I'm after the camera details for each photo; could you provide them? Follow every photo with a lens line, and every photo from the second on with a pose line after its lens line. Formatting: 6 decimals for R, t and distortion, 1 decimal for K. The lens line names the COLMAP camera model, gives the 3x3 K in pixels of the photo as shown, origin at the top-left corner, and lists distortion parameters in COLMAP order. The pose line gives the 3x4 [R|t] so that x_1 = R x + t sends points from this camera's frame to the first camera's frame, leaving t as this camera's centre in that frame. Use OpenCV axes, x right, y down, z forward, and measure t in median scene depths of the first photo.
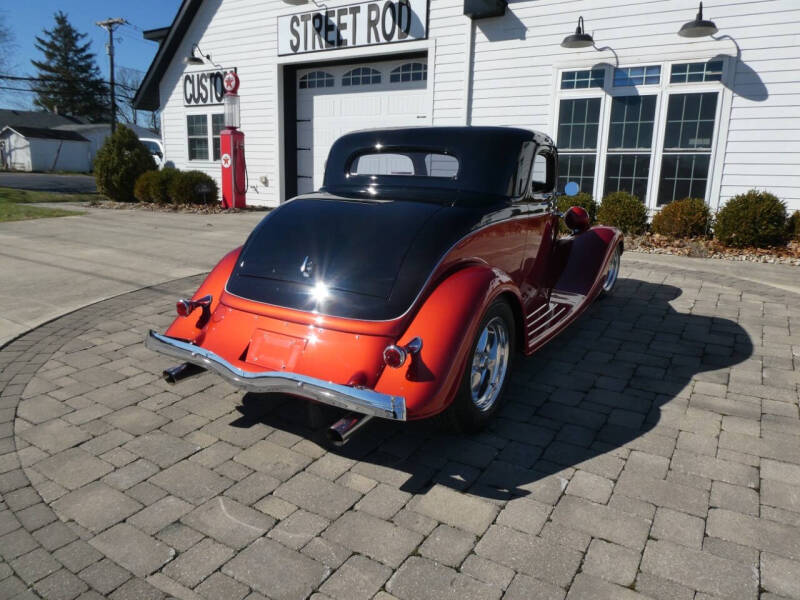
lens RADIAL K [[554.3, 0, 409.0], [0, 554.3, 306.3], [0, 0, 1]] dist [-0.023994, -0.008505]
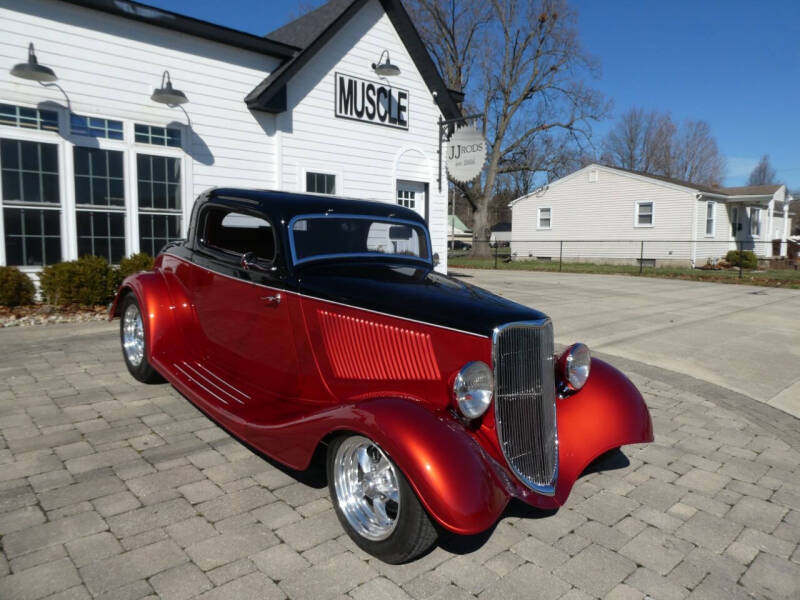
lens RADIAL K [[554.3, 0, 403.1], [0, 554.3, 305.3], [0, 0, 1]] dist [-0.023994, -0.008505]
pose [[0.244965, -0.116399, 0.962519, -0.356611], [0.208814, 0.975802, 0.064861, -0.081979], [-0.946778, 0.185099, 0.263343, 0.324184]]
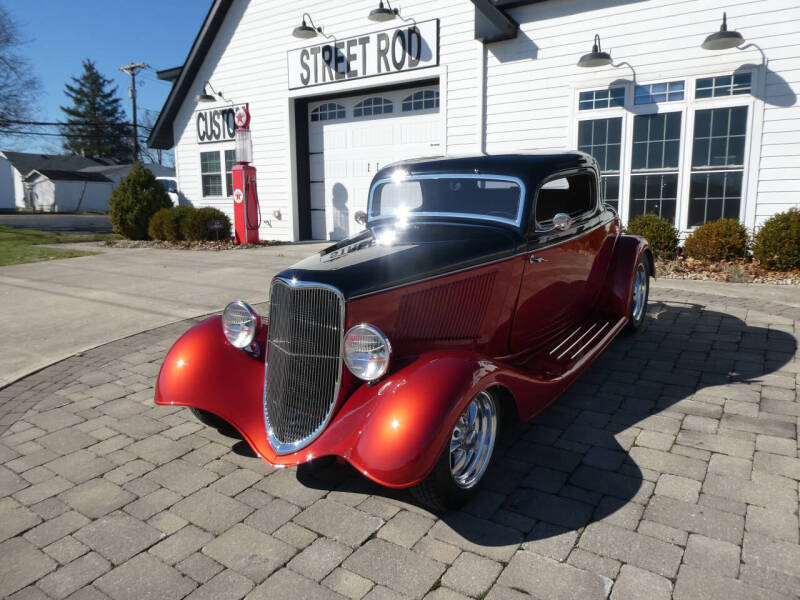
lens RADIAL K [[554.3, 0, 408.7], [0, 554.3, 306.8], [0, 0, 1]] dist [-0.023994, -0.008505]
pose [[0.998820, -0.026609, -0.040627, 0.010602], [0.024522, 0.998396, -0.051029, -0.011585], [0.041920, 0.049973, 0.997870, 0.050910]]
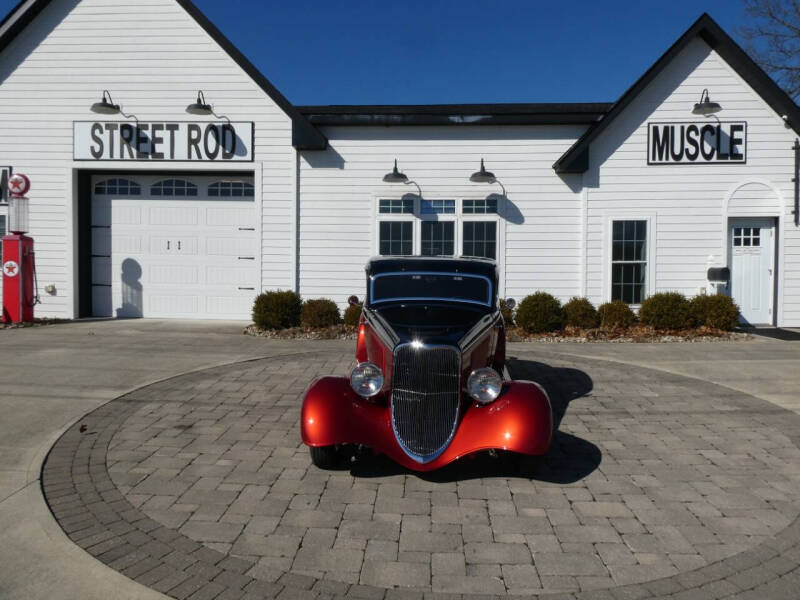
lens RADIAL K [[554.3, 0, 405.6], [0, 554.3, 305.3], [0, 0, 1]] dist [-0.023994, -0.008505]
pose [[0.870722, -0.035951, 0.490461, -0.291914], [0.120834, 0.982390, -0.142510, -0.011773], [-0.476700, 0.183351, 0.859732, -0.044670]]
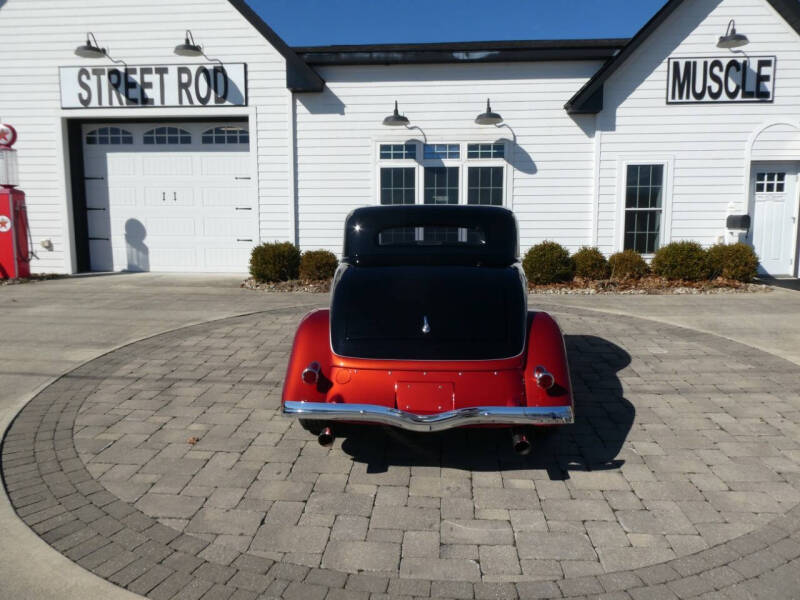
lens RADIAL K [[554.3, 0, 406.2], [0, 554.3, 304.7], [0, 0, 1]] dist [-0.023994, -0.008505]
pose [[0.882210, -0.083747, 0.463349, -0.249747], [0.124497, 0.990523, -0.058011, -0.016705], [-0.454100, 0.108864, 0.884275, -0.022444]]
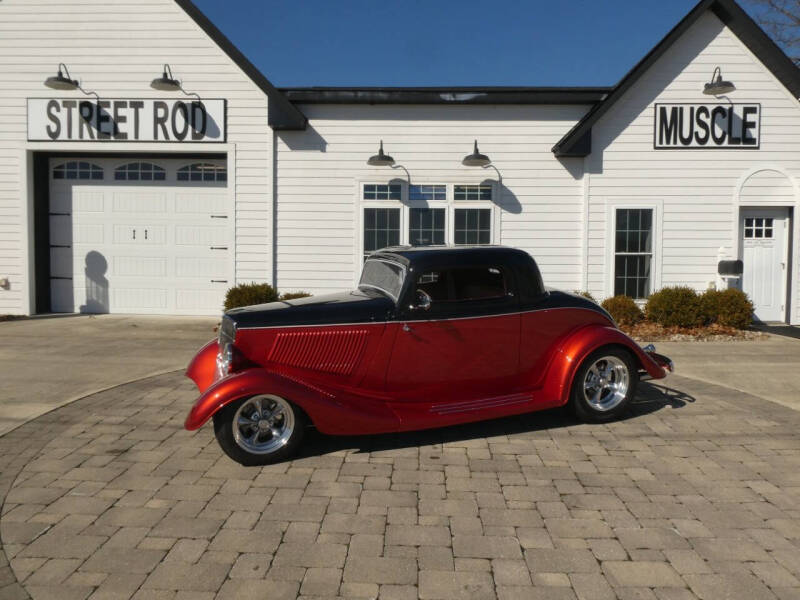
lens RADIAL K [[554.3, 0, 405.9], [0, 554.3, 305.8], [0, 0, 1]] dist [-0.023994, -0.008505]
pose [[0.860801, -0.041849, 0.507219, -0.238401], [0.122287, 0.984425, -0.126310, -0.029735], [-0.494033, 0.170754, 0.852511, 0.037207]]
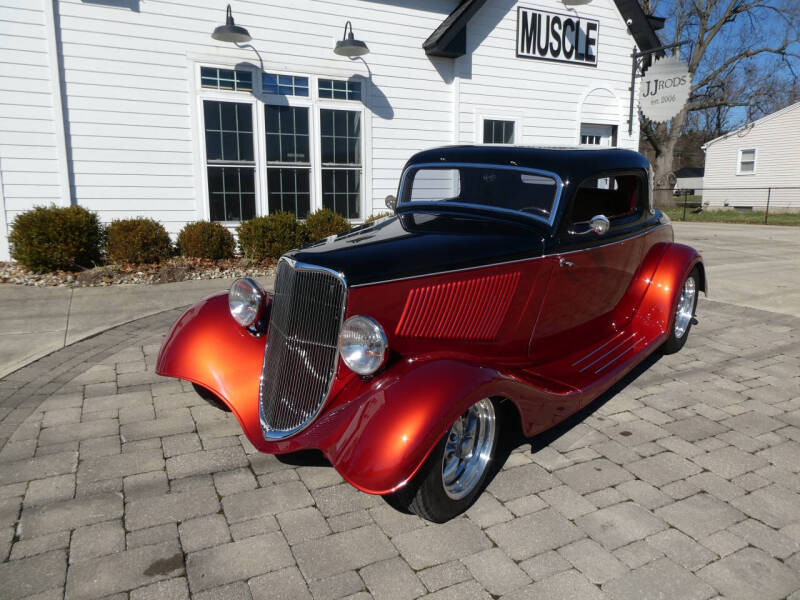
lens RADIAL K [[554.3, 0, 397.6], [0, 554.3, 303.9], [0, 0, 1]] dist [-0.023994, -0.008505]
pose [[0.517298, -0.182539, 0.836111, -0.330106], [0.200925, 0.975585, 0.088678, -0.096115], [-0.831884, 0.122123, 0.541345, 0.363532]]
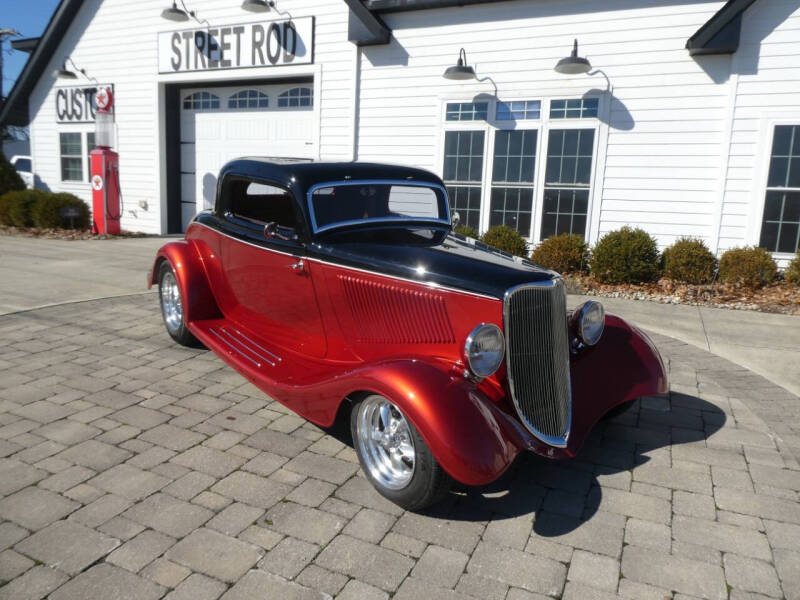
lens RADIAL K [[554.3, 0, 410.3], [0, 554.3, 306.6], [0, 0, 1]] dist [-0.023994, -0.008505]
pose [[0.990491, -0.001003, 0.137574, 0.079352], [0.007392, 0.998917, -0.045935, -0.017666], [-0.137379, 0.046515, 0.989426, 0.050147]]
